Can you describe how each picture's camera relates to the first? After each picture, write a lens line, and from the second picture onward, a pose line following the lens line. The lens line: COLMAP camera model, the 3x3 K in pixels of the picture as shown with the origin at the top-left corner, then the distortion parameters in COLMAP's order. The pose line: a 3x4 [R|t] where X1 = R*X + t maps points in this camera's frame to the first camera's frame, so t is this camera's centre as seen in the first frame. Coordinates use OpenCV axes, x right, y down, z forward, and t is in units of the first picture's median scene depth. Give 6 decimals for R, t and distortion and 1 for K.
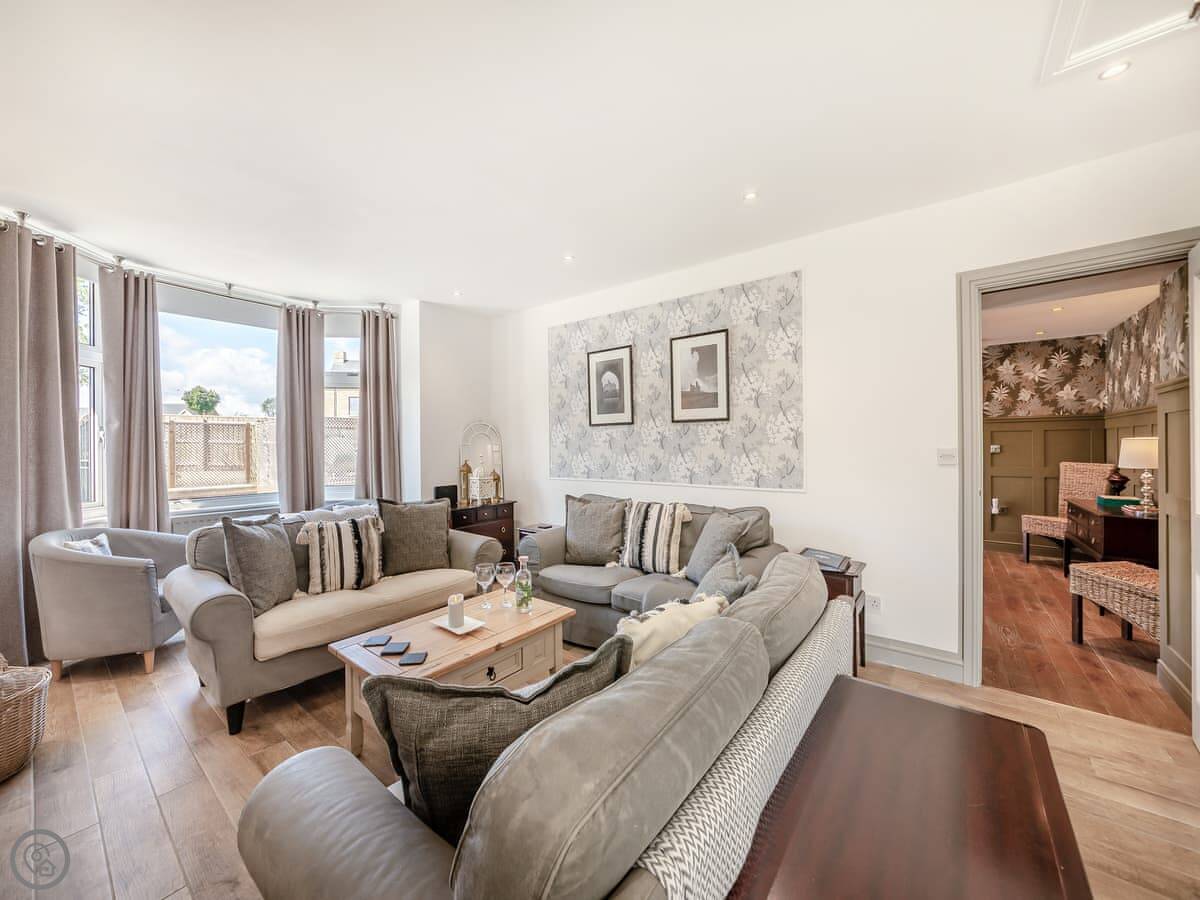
lens RADIAL K [[455.1, 0, 601.8], [0, 455.1, 448.6], [0, 0, 1]] dist [0.000872, 0.000483]
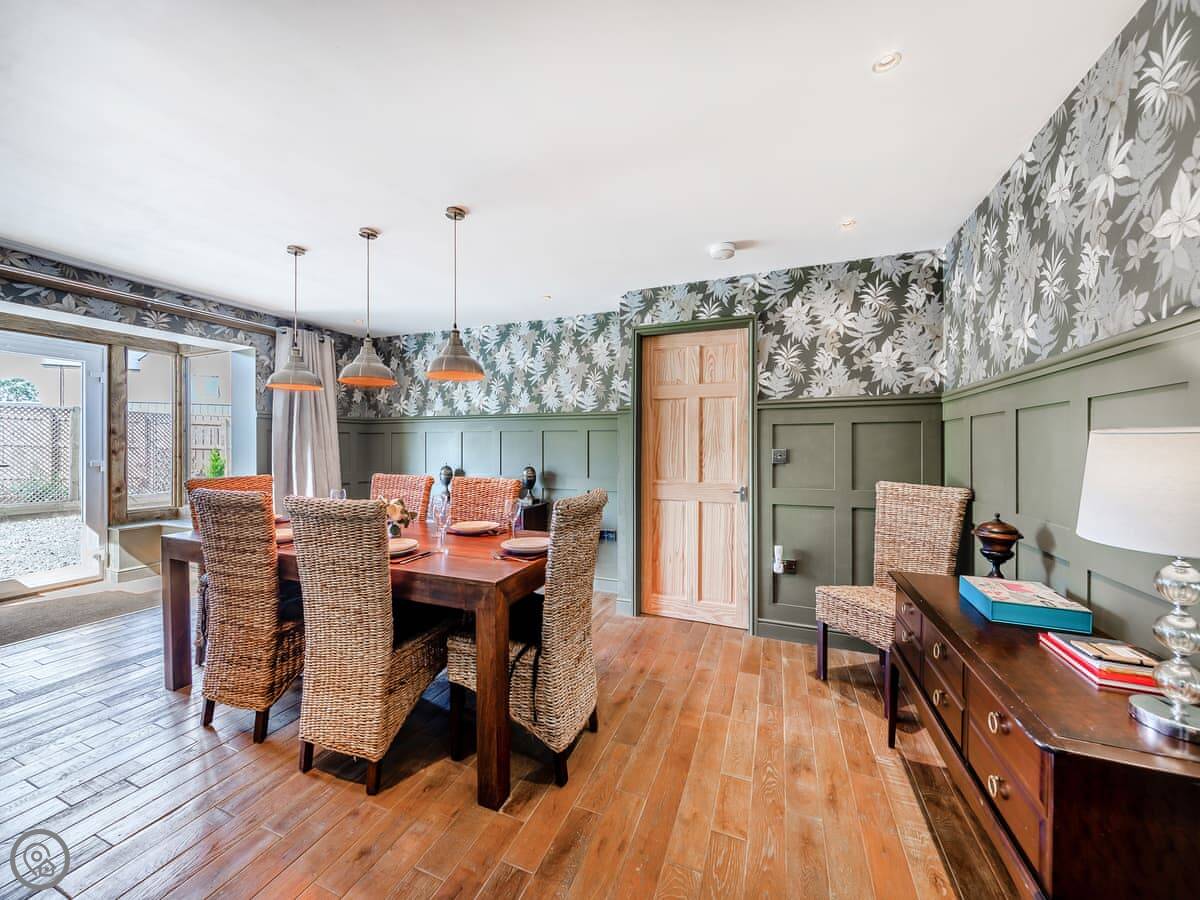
lens RADIAL K [[455.1, 0, 588.5], [0, 455.1, 450.6], [0, 0, 1]] dist [0.000872, 0.000483]
pose [[0.969079, 0.003077, 0.246730, 0.524832], [-0.003184, 0.999995, 0.000037, -0.004909], [-0.246728, -0.000821, 0.969084, 0.543917]]
